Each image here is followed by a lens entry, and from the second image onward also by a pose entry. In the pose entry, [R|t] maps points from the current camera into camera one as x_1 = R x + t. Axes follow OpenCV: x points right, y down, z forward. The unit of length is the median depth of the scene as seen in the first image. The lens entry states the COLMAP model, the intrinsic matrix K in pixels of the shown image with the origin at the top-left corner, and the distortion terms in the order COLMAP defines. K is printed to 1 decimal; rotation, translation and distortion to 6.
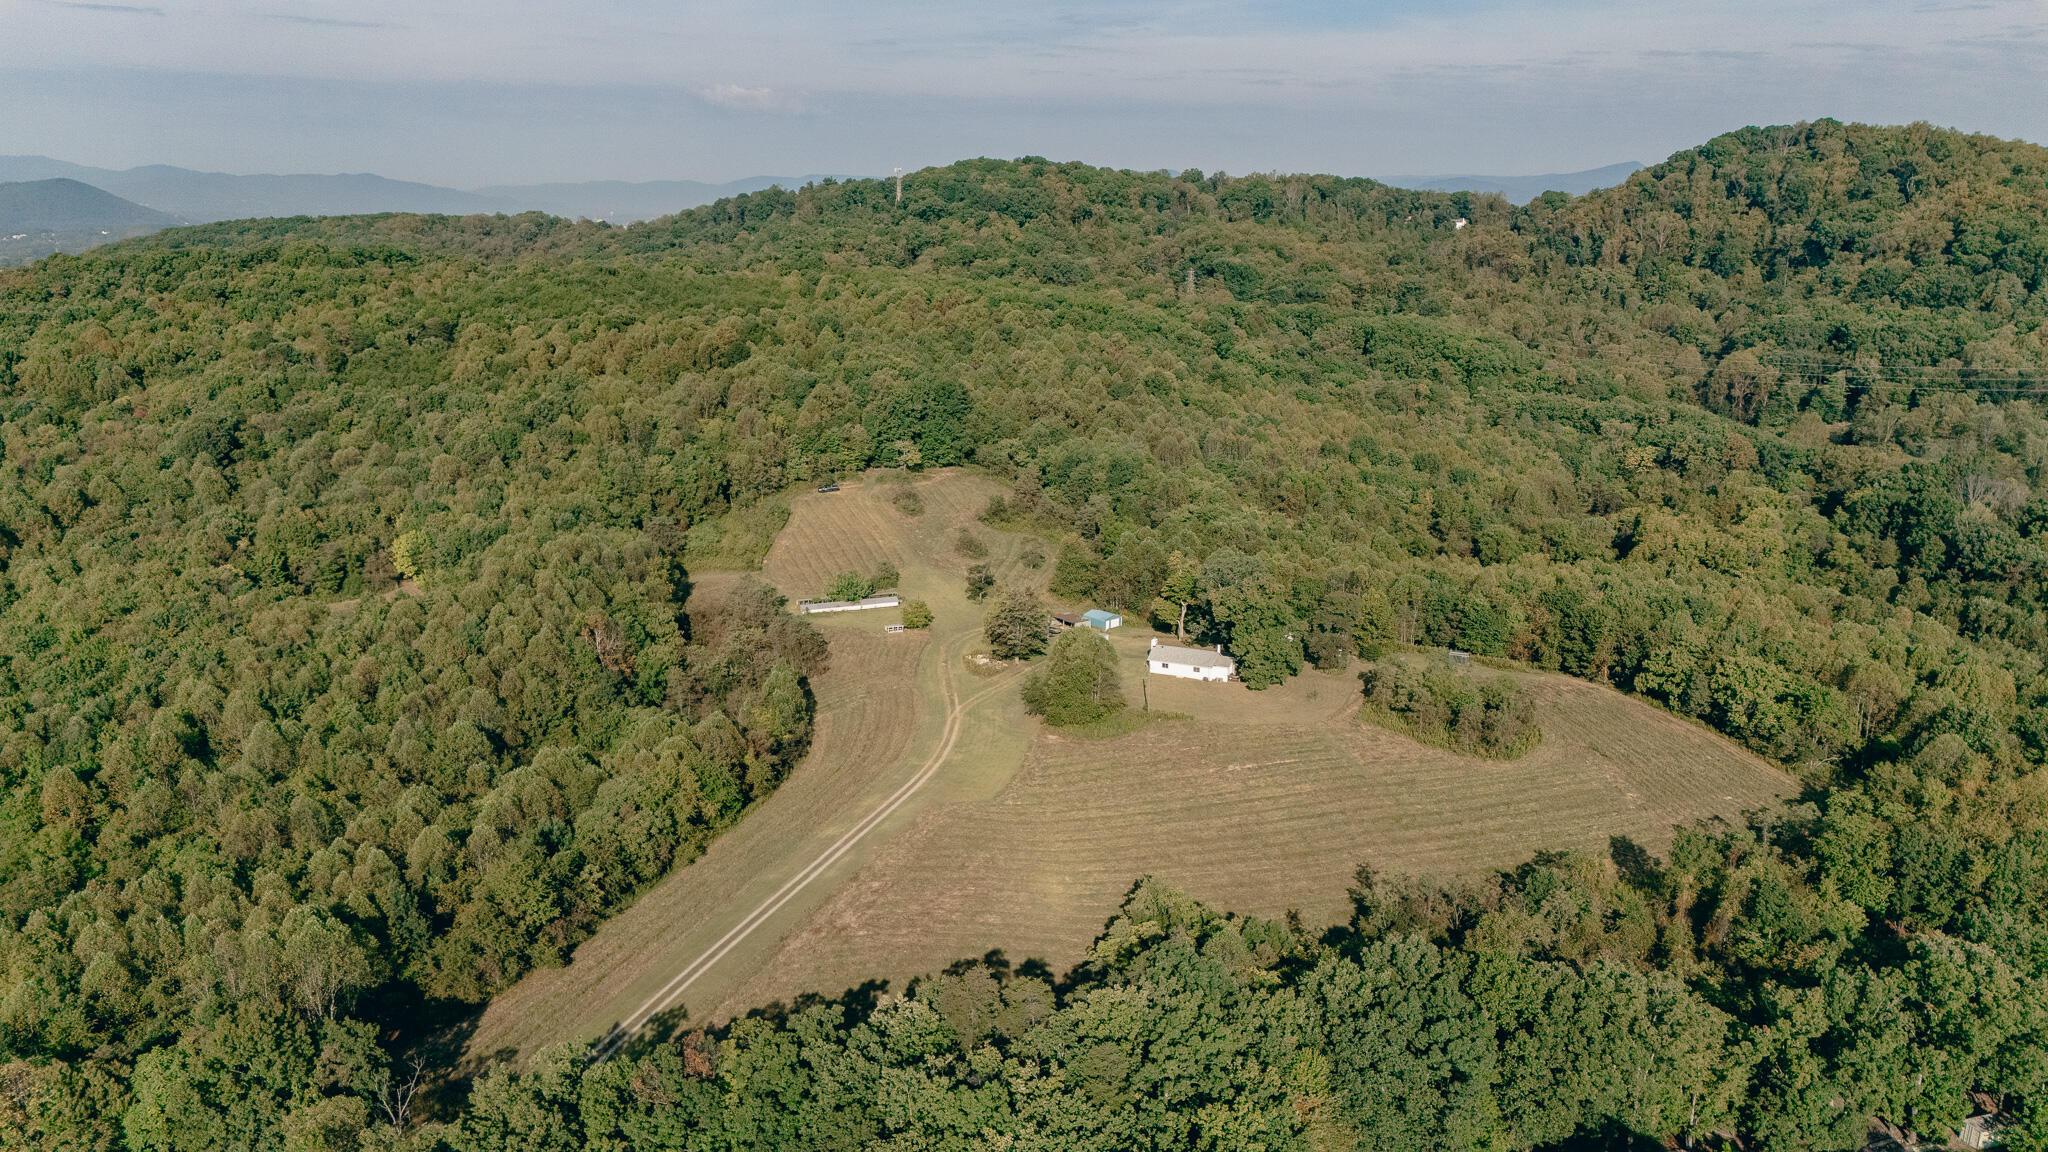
lens RADIAL K [[1487.6, 0, 1024.0], [0, 1487.6, 576.0], [0, 0, 1]] dist [0.076603, -0.084707]
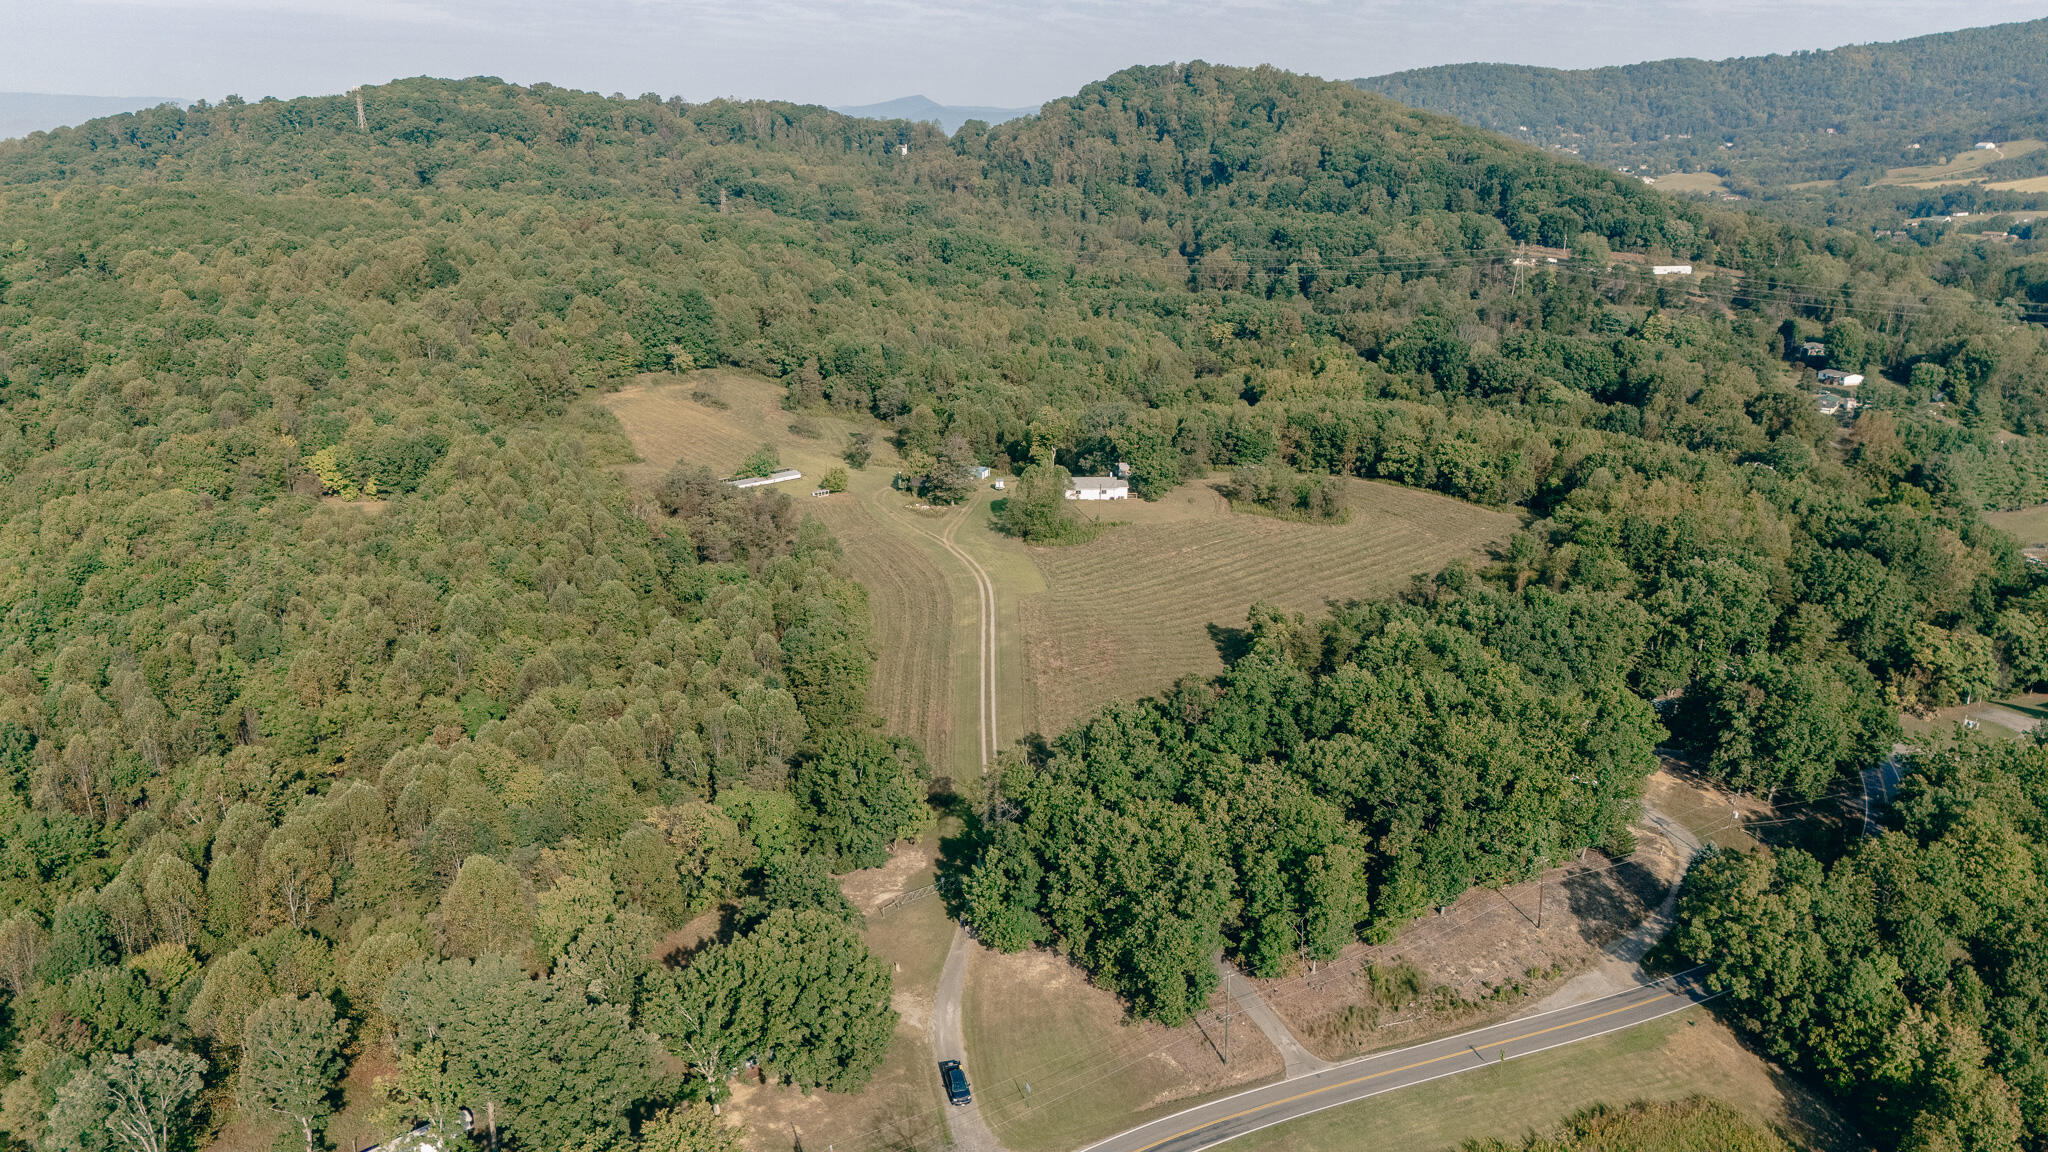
lens RADIAL K [[1487.6, 0, 1024.0], [0, 1487.6, 576.0], [0, 0, 1]] dist [0.076603, -0.084707]
pose [[0.904374, -0.120889, 0.409260, -0.257793], [0.102888, 0.992513, 0.065812, 0.023825], [-0.414152, -0.017411, 0.910041, -0.070707]]
